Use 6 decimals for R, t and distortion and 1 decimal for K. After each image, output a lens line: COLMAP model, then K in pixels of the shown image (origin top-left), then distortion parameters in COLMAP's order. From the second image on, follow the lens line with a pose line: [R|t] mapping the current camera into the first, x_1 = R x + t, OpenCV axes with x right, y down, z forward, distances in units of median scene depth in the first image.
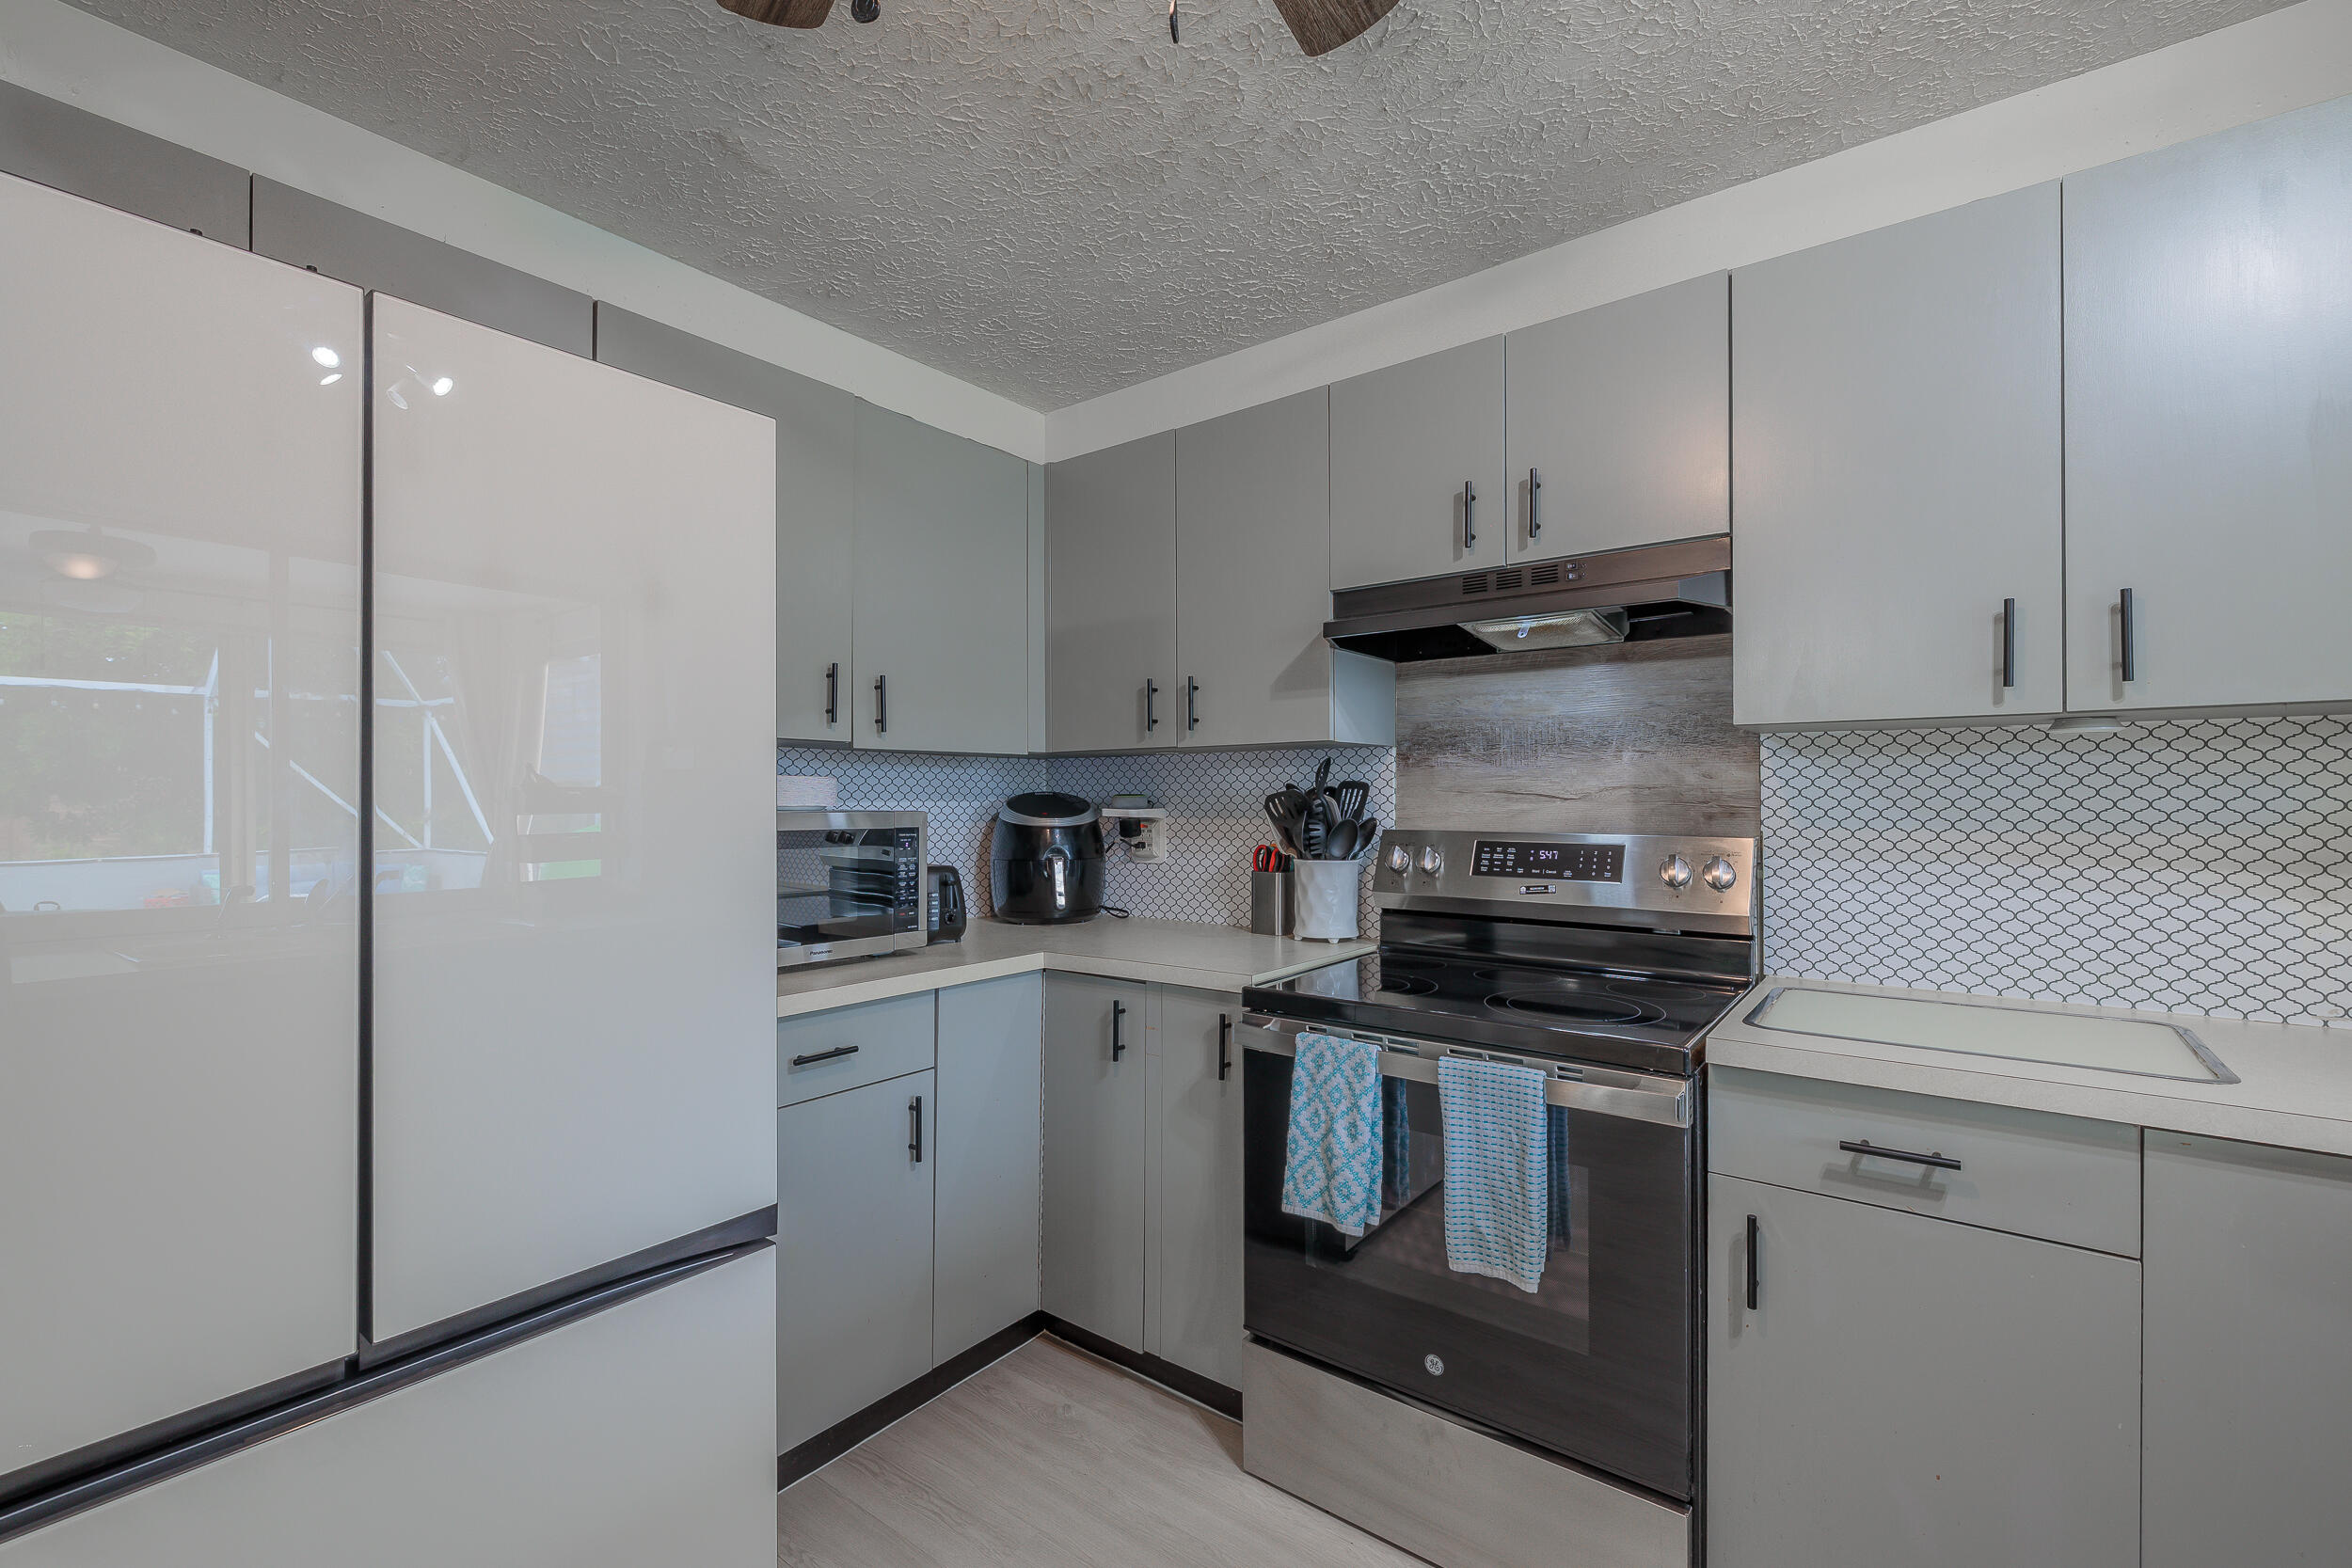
lens RADIAL K [[1023.6, 0, 1125.9], [0, 1023.6, 791.0], [0, 0, 1]] dist [-0.000174, 0.000338]
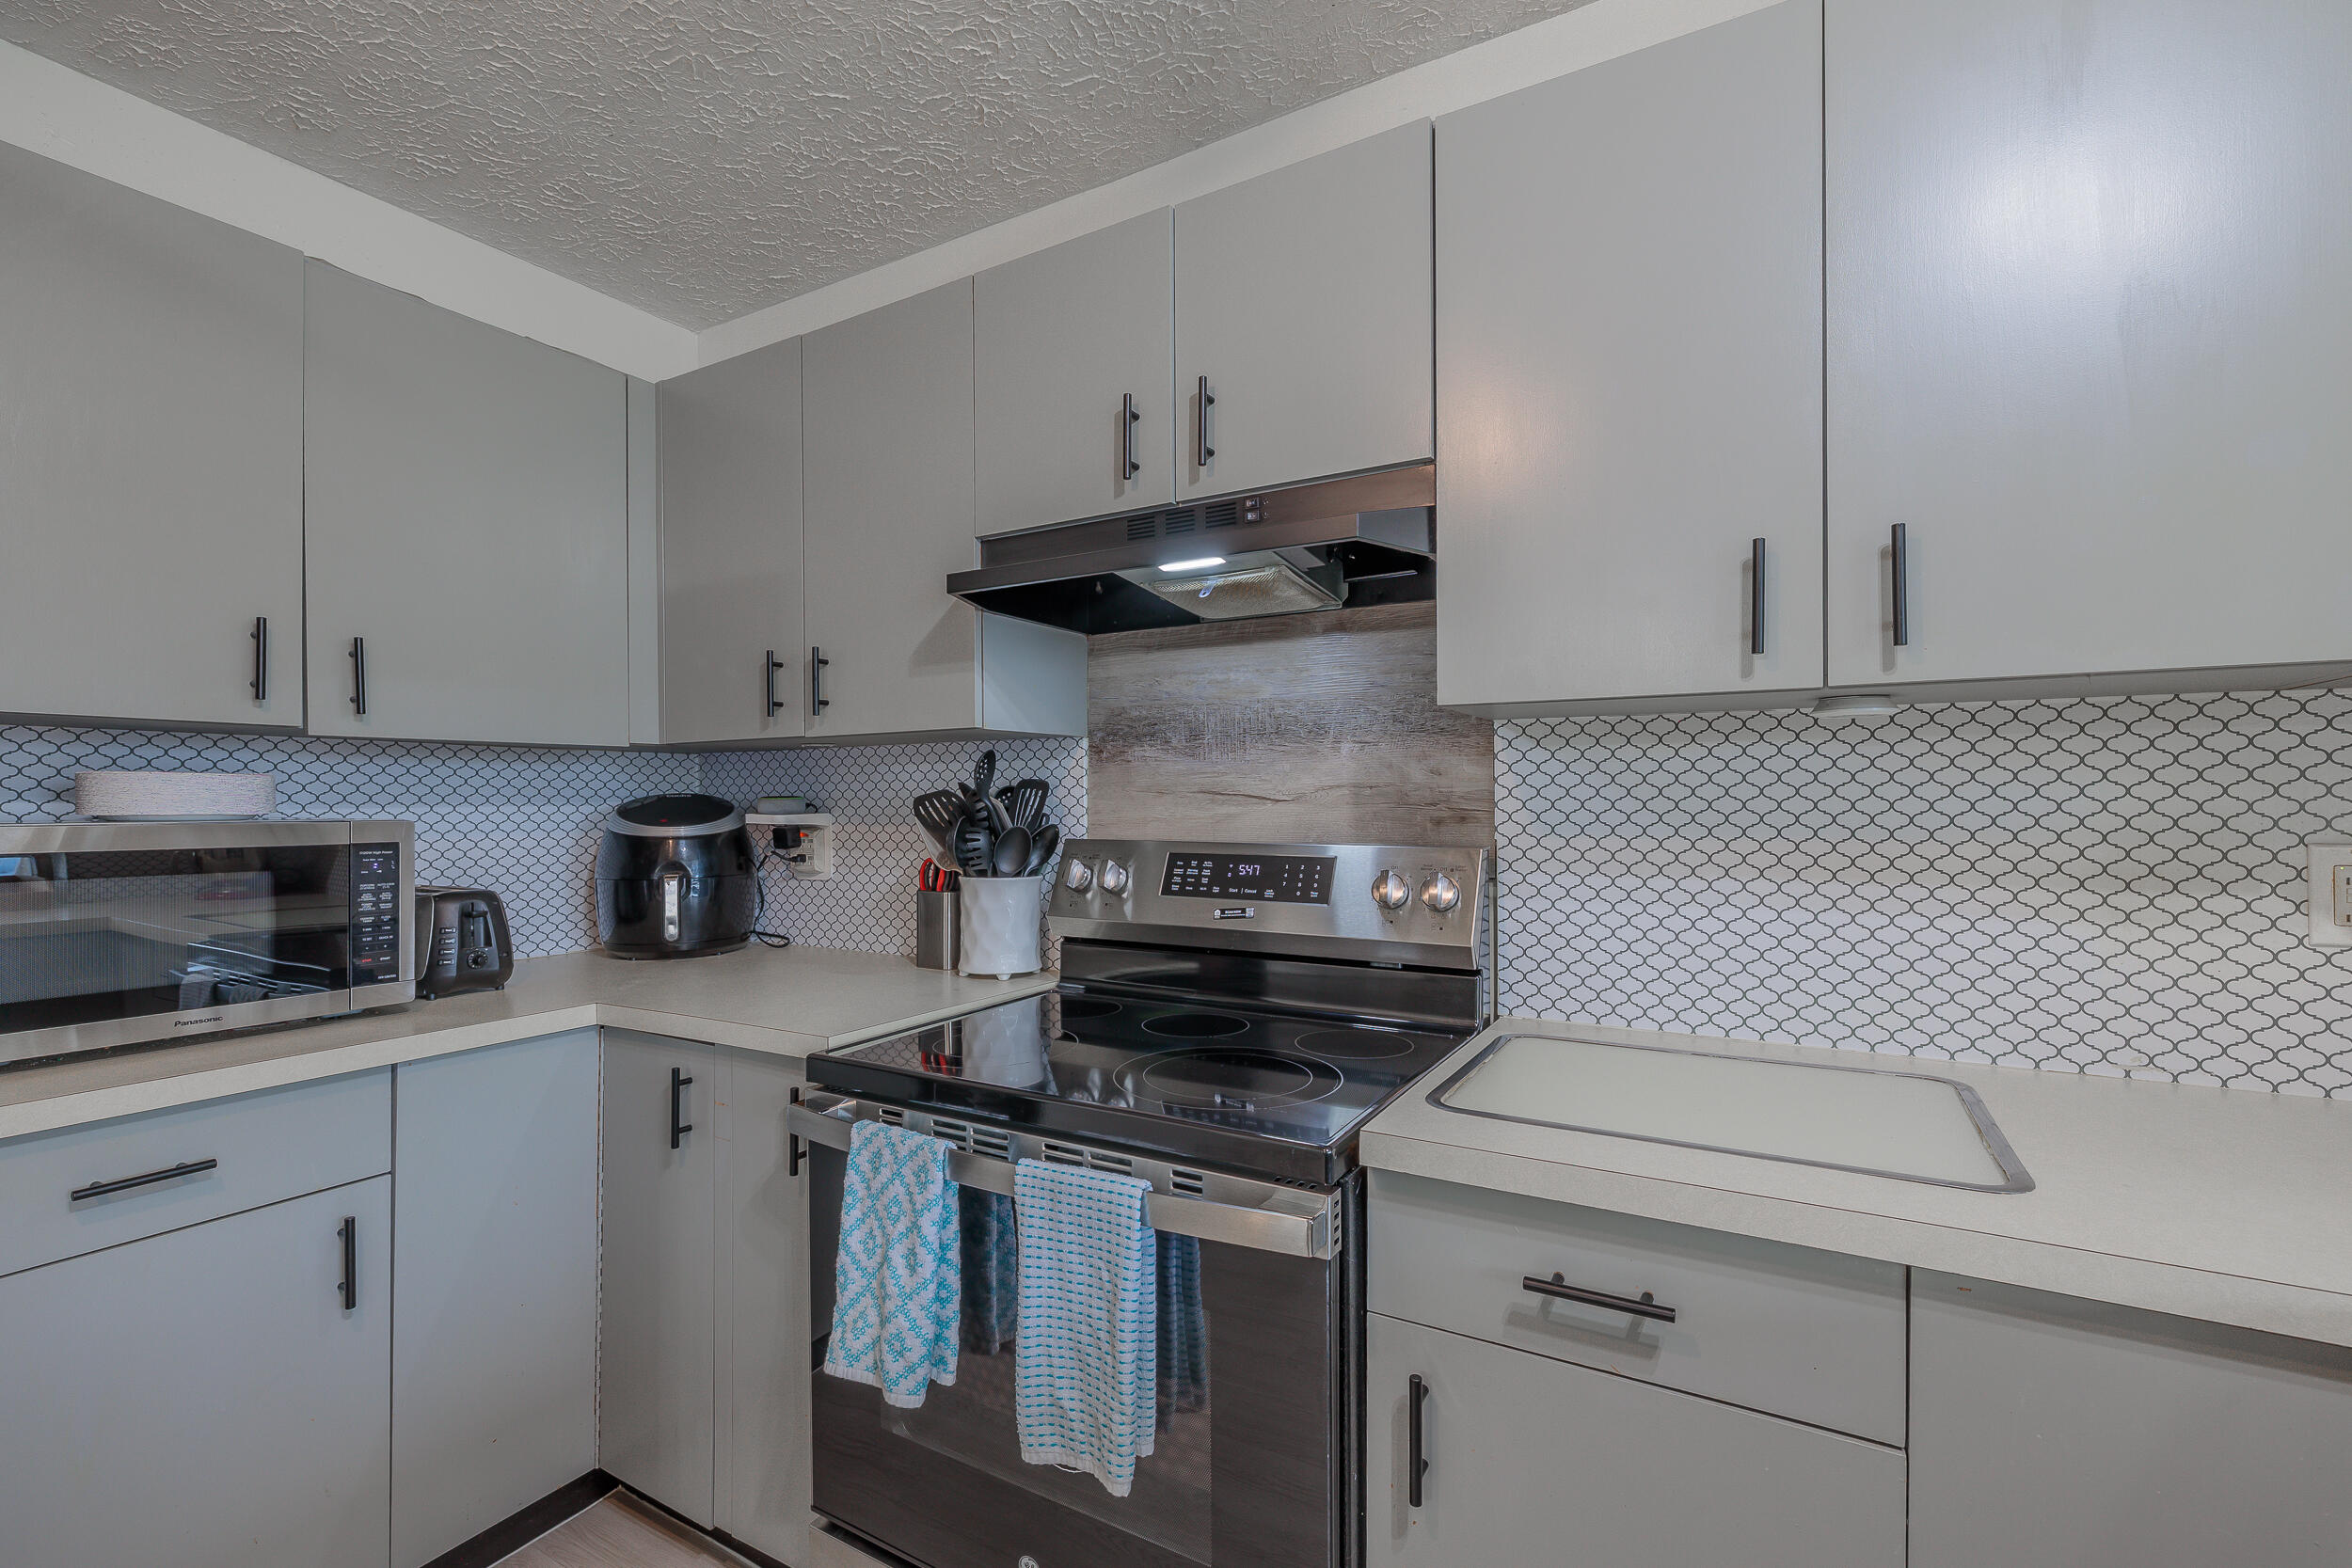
lens RADIAL K [[1043.3, 0, 1074.2], [0, 1043.3, 798.8], [0, 0, 1]] dist [-0.000960, 0.000352]
pose [[0.996127, -0.002965, 0.087877, 0.214050], [0.002384, 0.999975, 0.006713, 0.000373], [-0.087895, -0.006477, 0.996109, 0.201210]]
